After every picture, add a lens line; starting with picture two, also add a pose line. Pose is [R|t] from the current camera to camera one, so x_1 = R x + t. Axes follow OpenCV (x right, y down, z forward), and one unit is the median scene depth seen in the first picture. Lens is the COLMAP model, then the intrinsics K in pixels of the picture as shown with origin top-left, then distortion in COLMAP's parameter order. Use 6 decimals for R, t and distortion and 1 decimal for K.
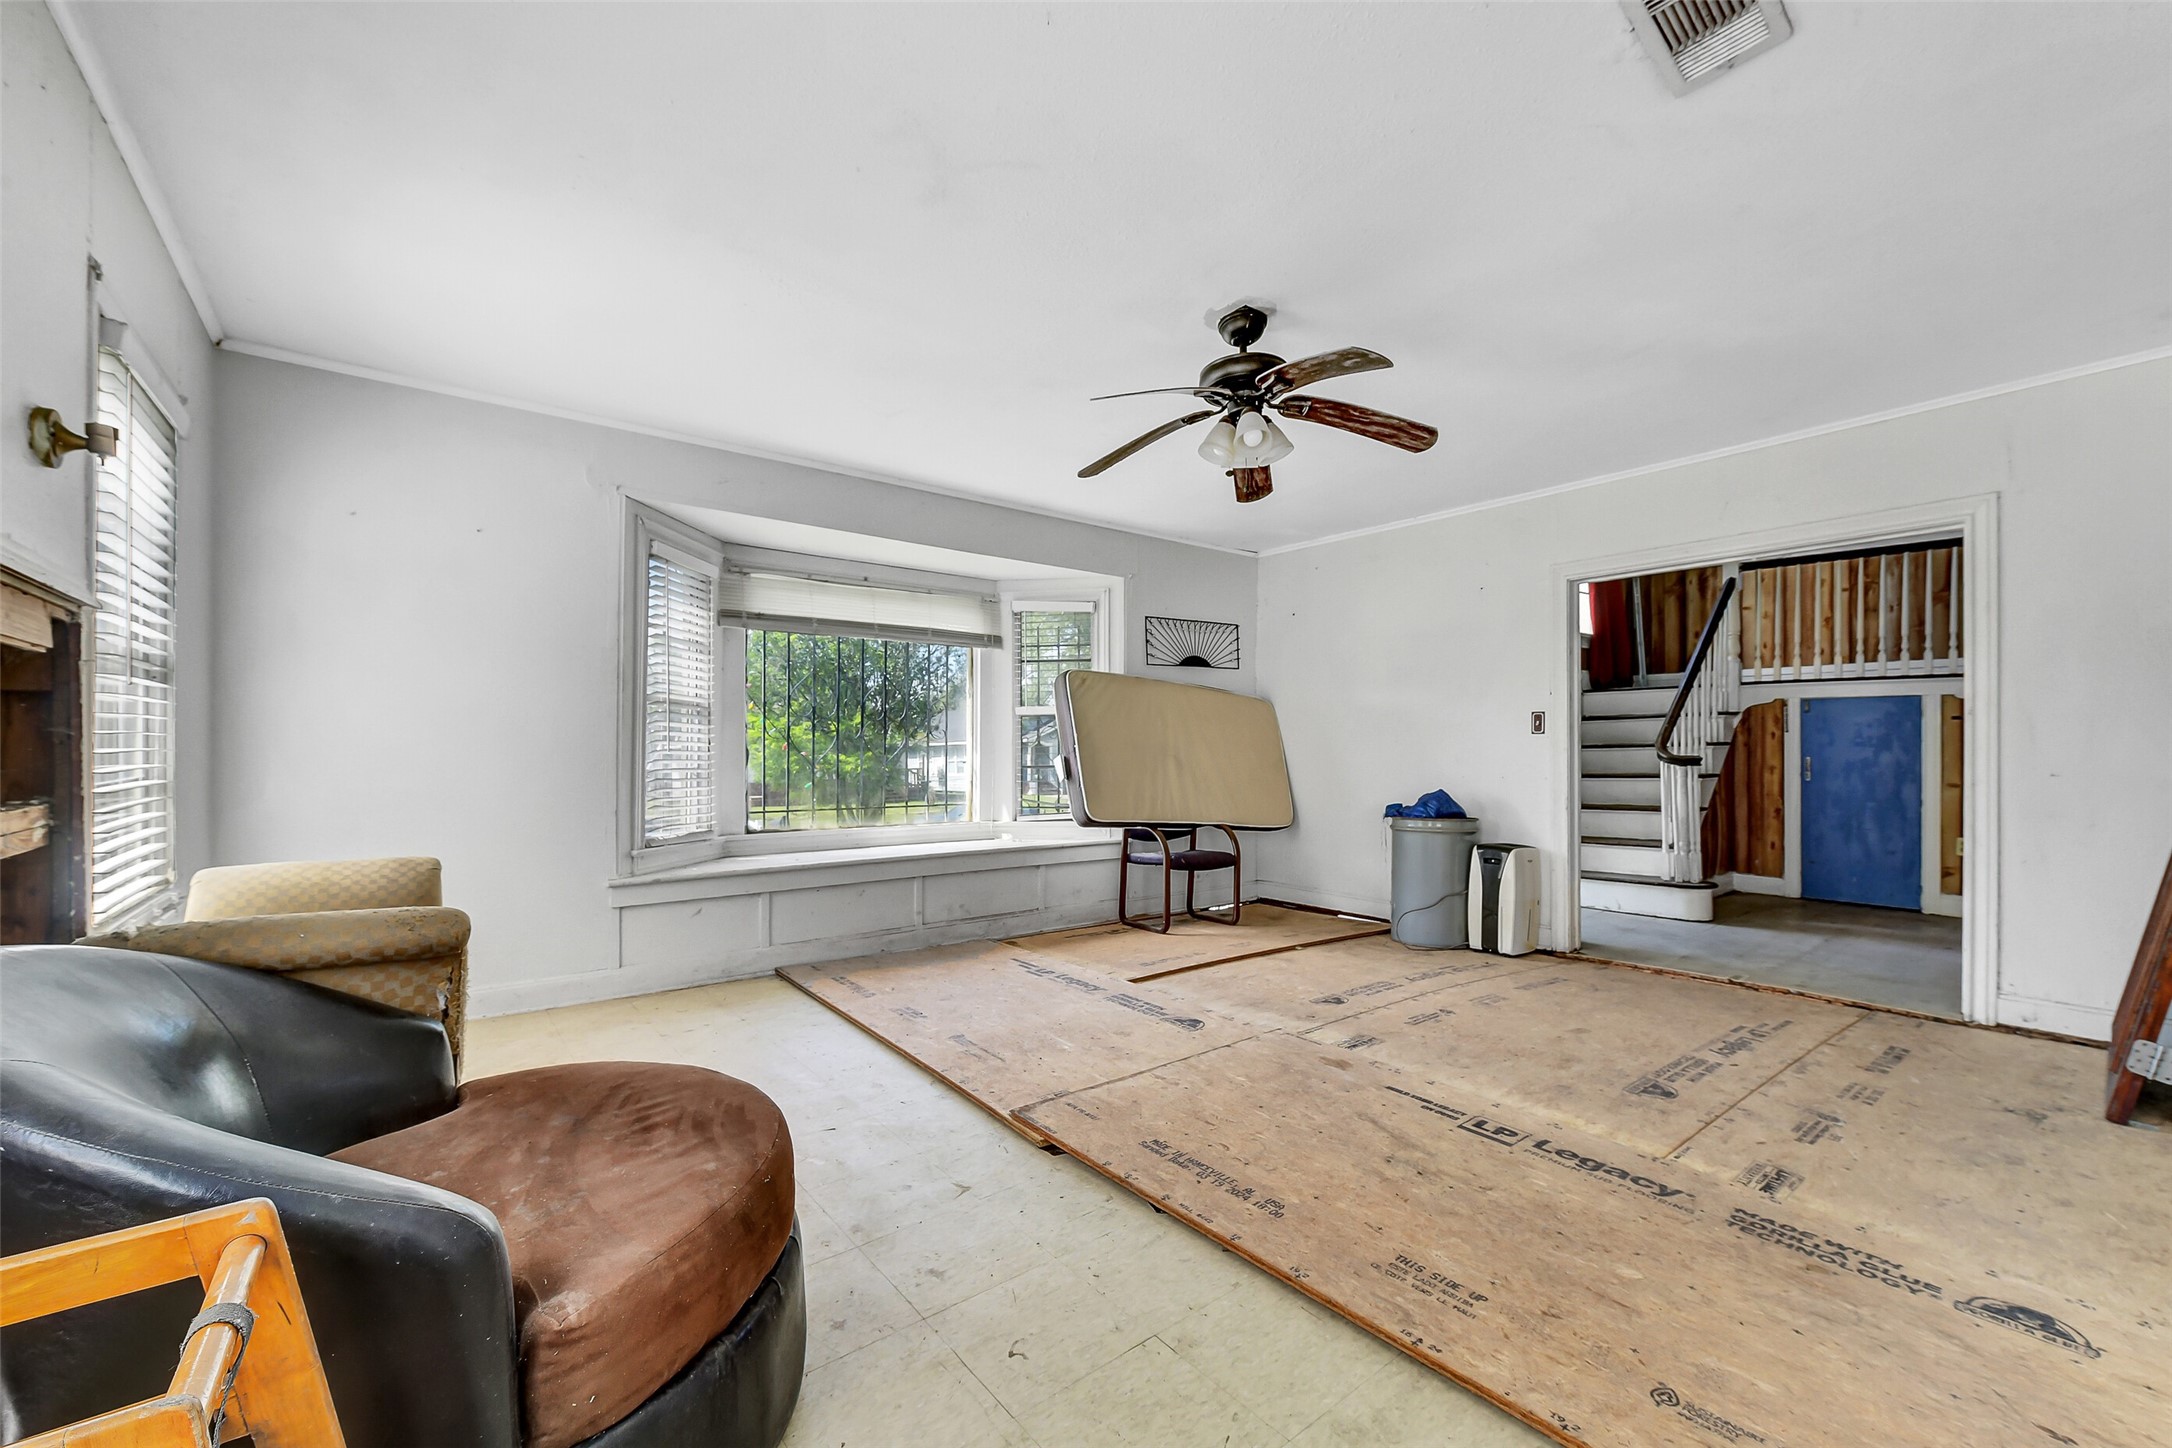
lens RADIAL K [[879.7, 0, 1079.8], [0, 879.7, 750.6], [0, 0, 1]] dist [-0.011944, 0.000269]
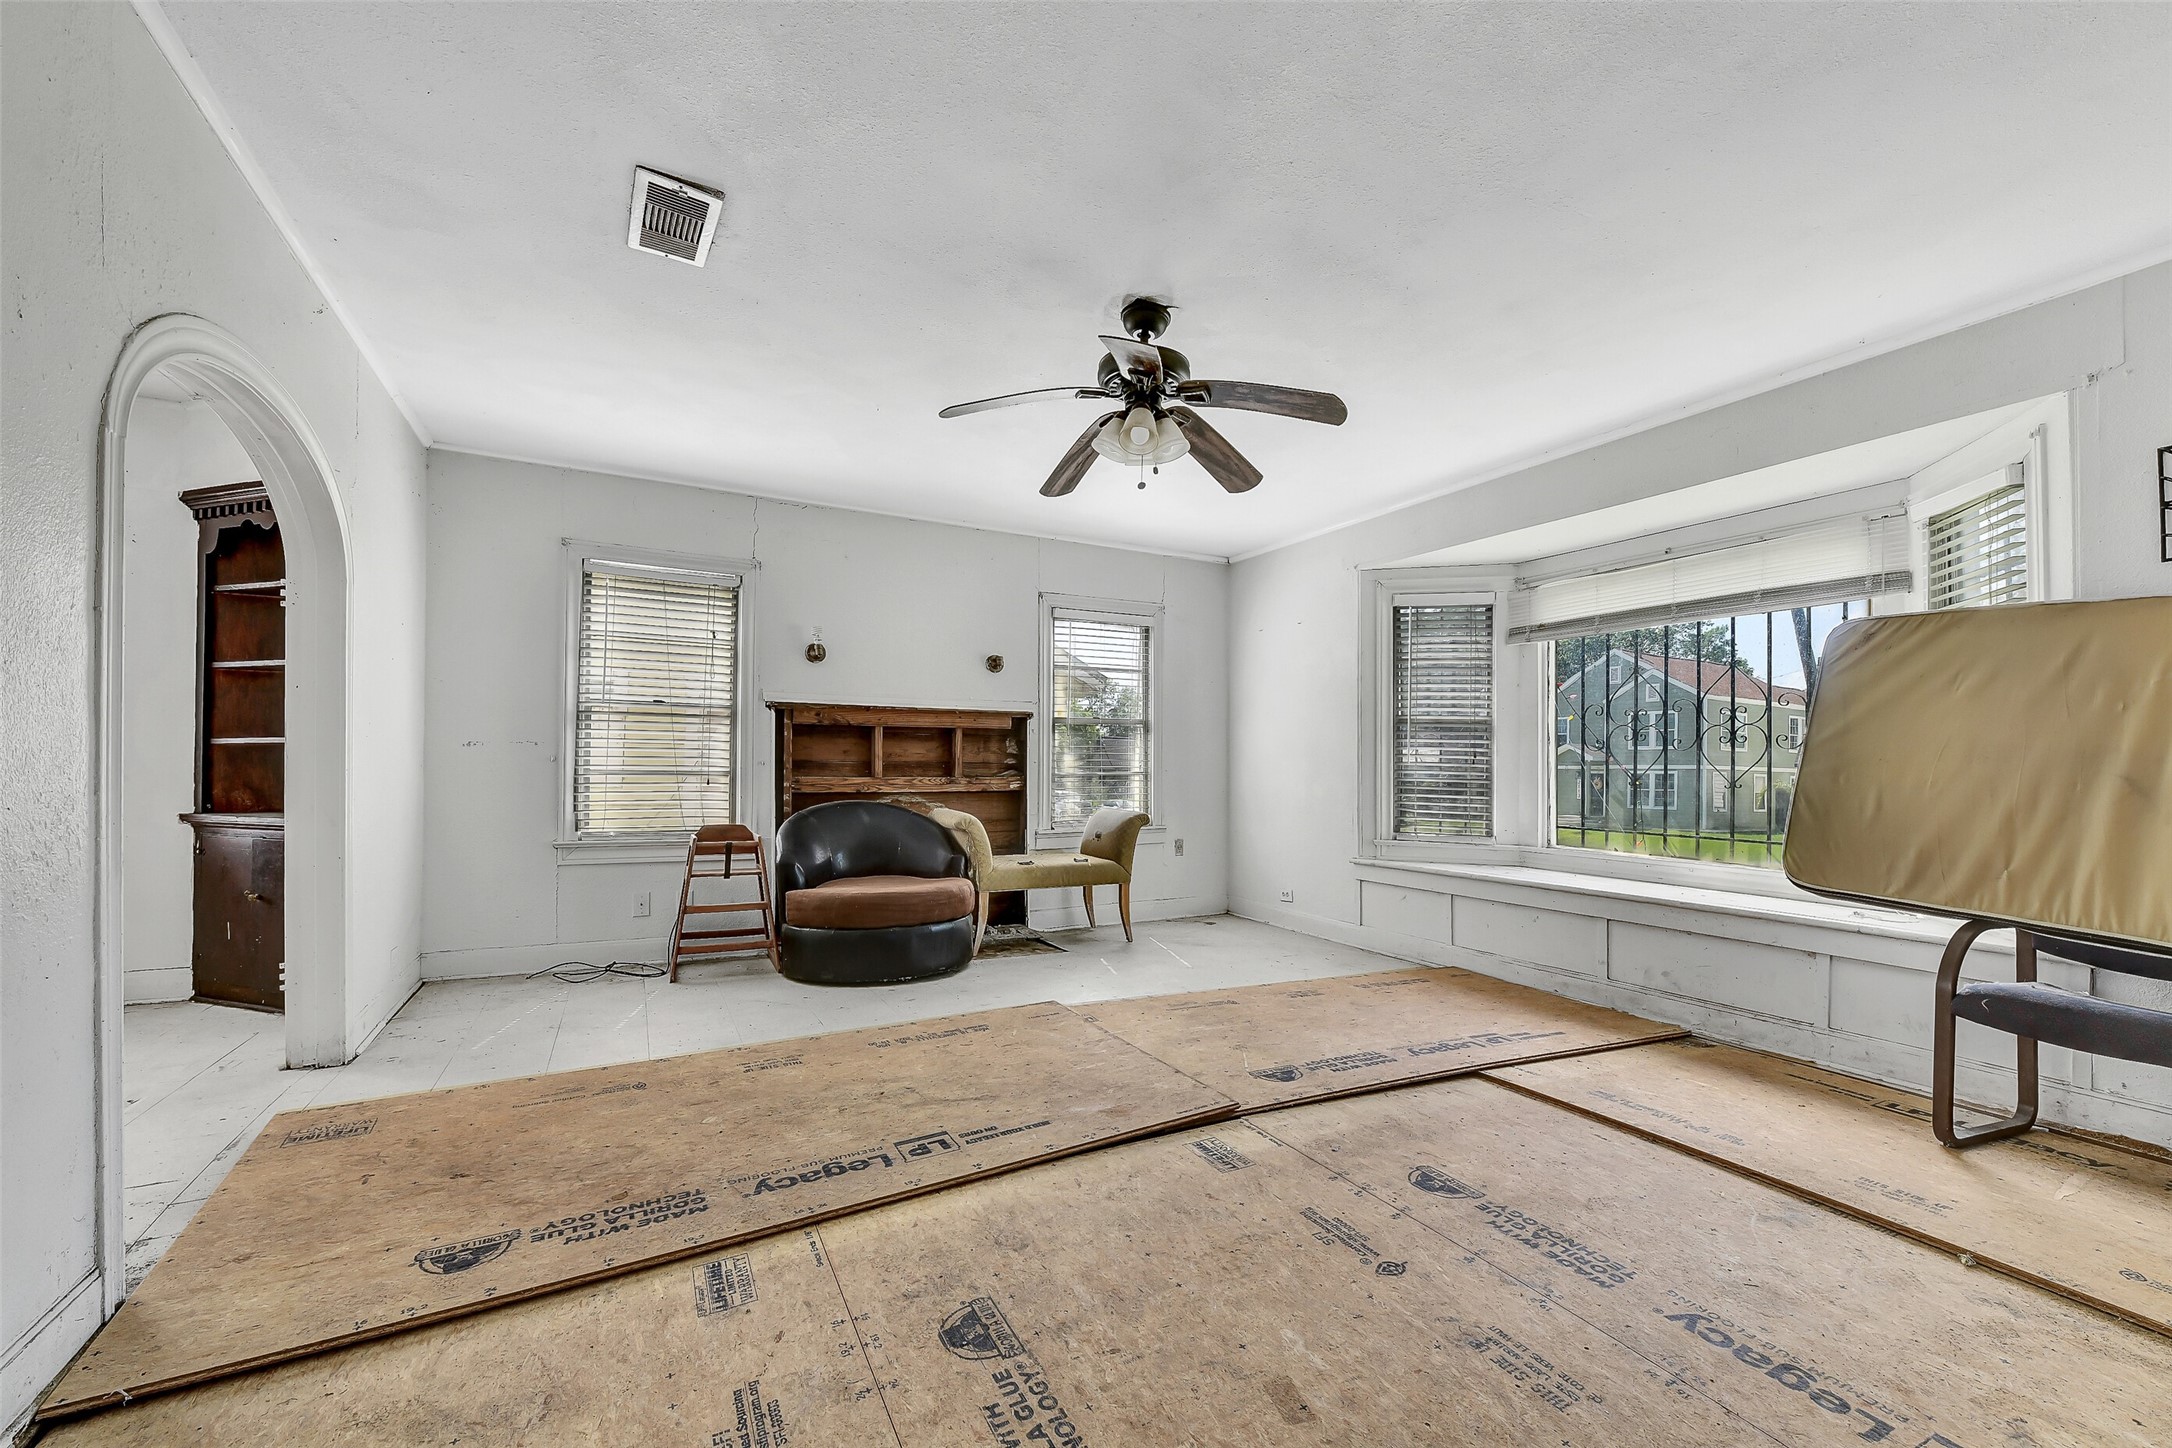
lens RADIAL K [[879.7, 0, 1079.8], [0, 879.7, 750.6], [0, 0, 1]] dist [-0.011944, 0.000269]
pose [[-0.186036, -0.015793, -0.982416, 1.261223], [-0.010784, 0.999843, -0.014031, 0.009746], [0.982484, 0.007984, -0.186177, 1.211536]]
